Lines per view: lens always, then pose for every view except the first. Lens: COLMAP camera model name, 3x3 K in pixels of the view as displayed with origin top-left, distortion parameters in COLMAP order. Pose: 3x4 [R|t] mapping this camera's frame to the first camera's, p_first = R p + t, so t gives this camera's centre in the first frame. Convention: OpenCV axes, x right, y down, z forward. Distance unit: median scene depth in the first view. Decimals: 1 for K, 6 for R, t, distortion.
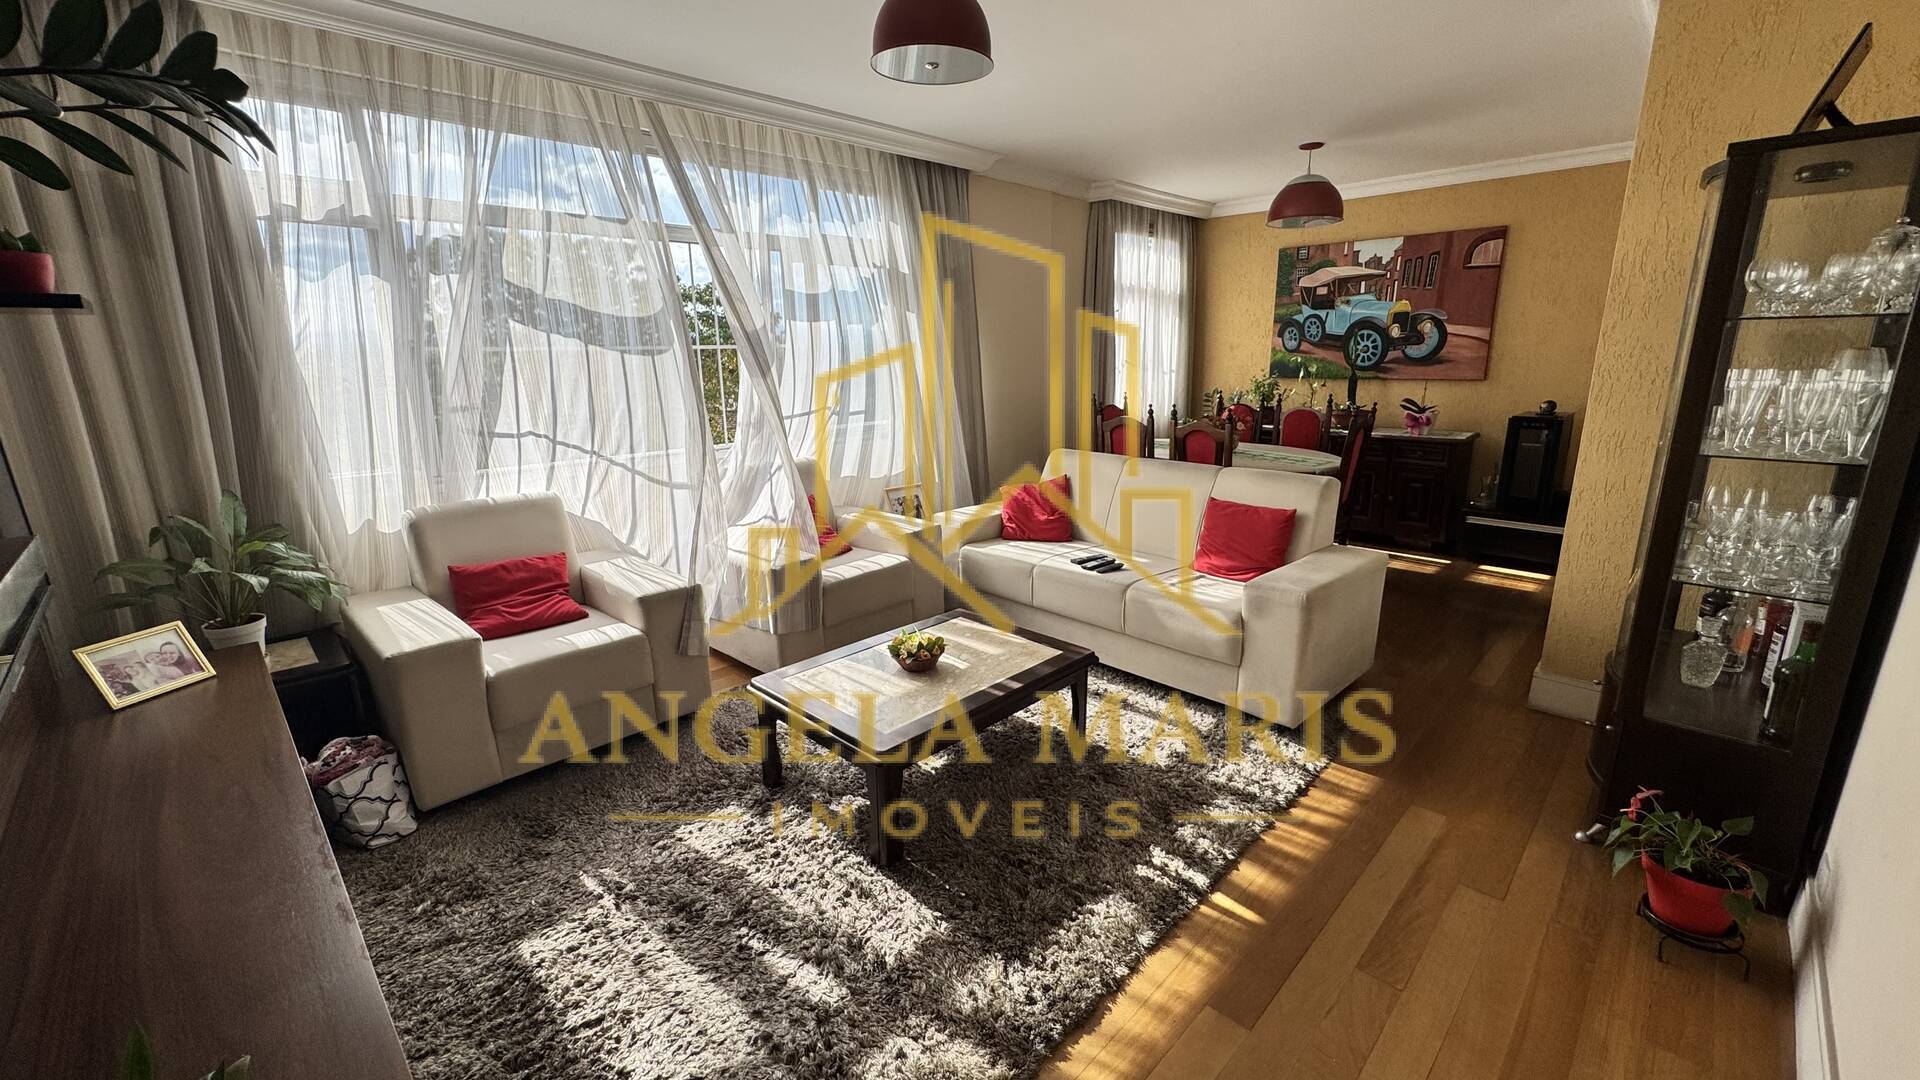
lens RADIAL K [[767.6, 0, 959.4], [0, 767.6, 539.9], [0, 0, 1]] dist [-0.002434, -0.000038]
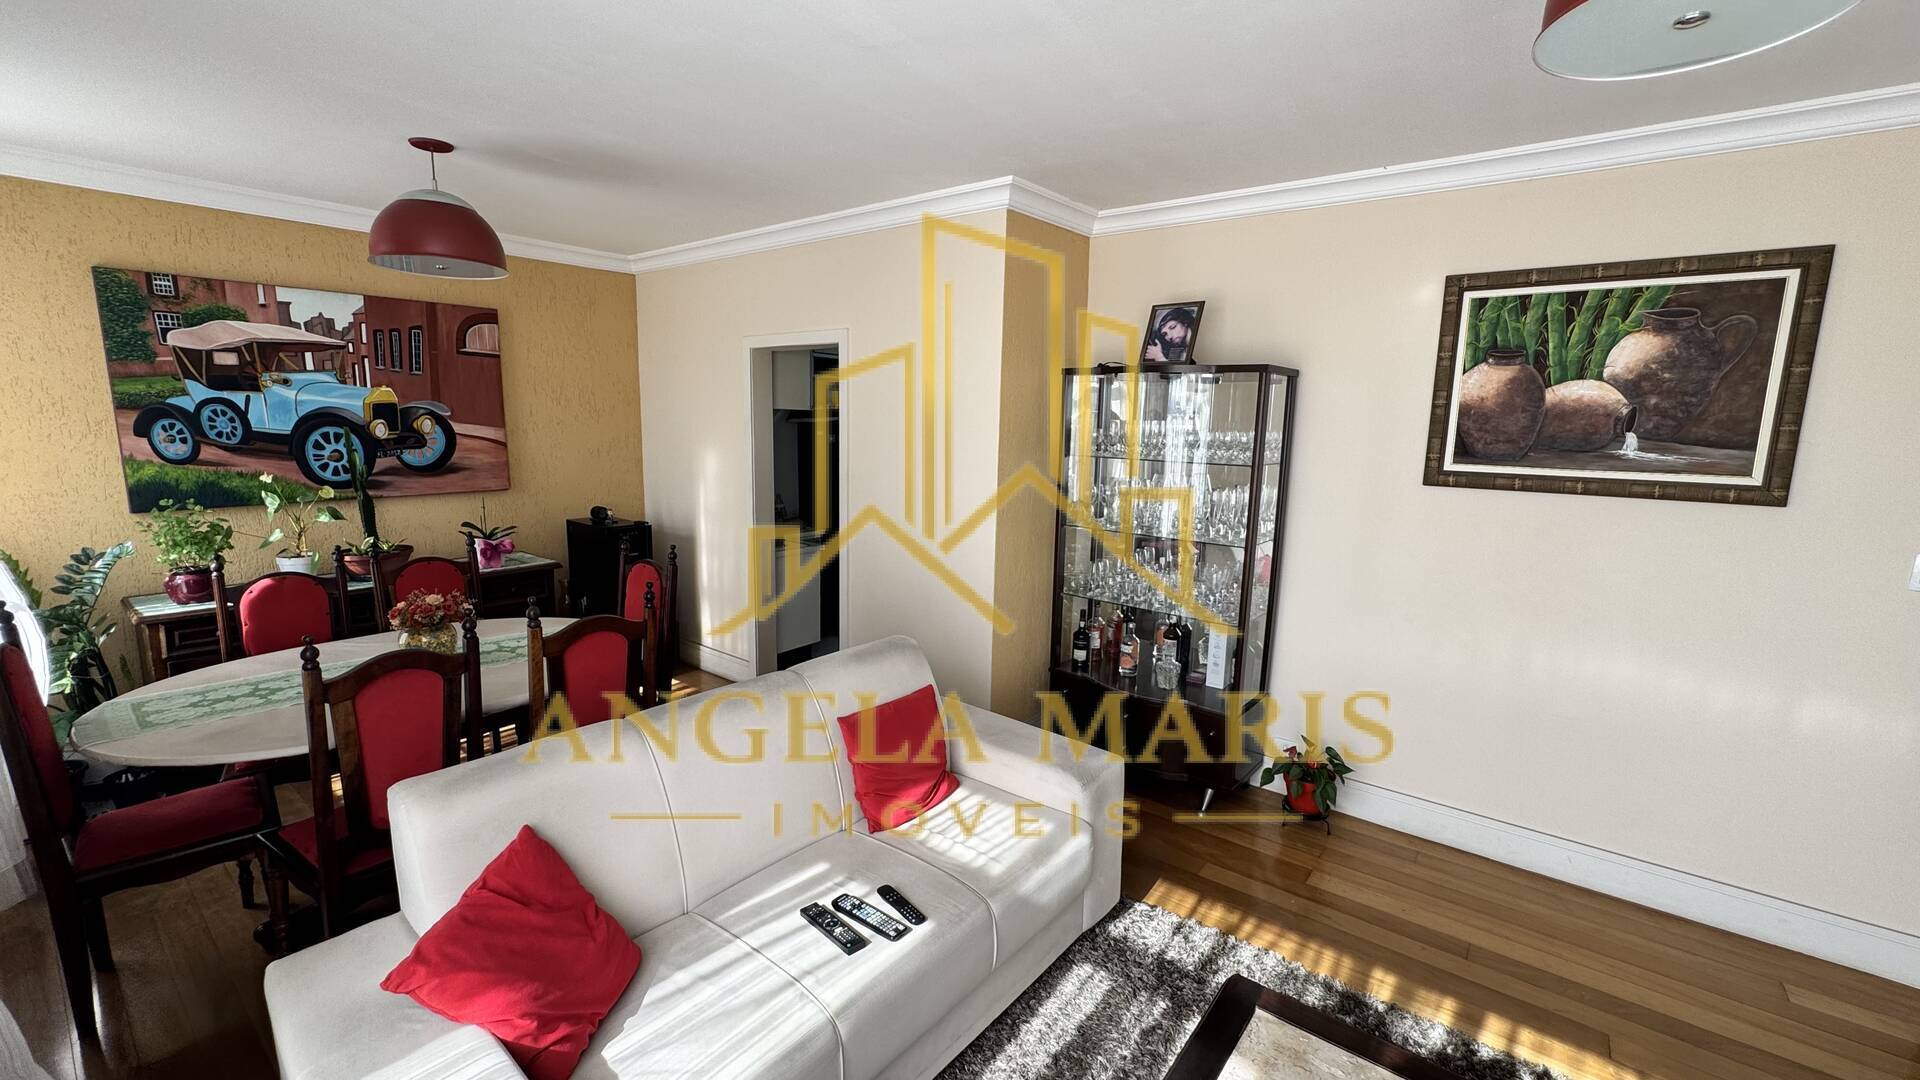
lens RADIAL K [[767.6, 0, 959.4], [0, 767.6, 539.9], [0, 0, 1]] dist [-0.002434, -0.000038]
pose [[-0.118864, -0.153947, 0.980904, -0.184591], [0.215537, 0.960350, 0.176839, -0.183253], [-0.969234, 0.232441, -0.080970, 0.563053]]
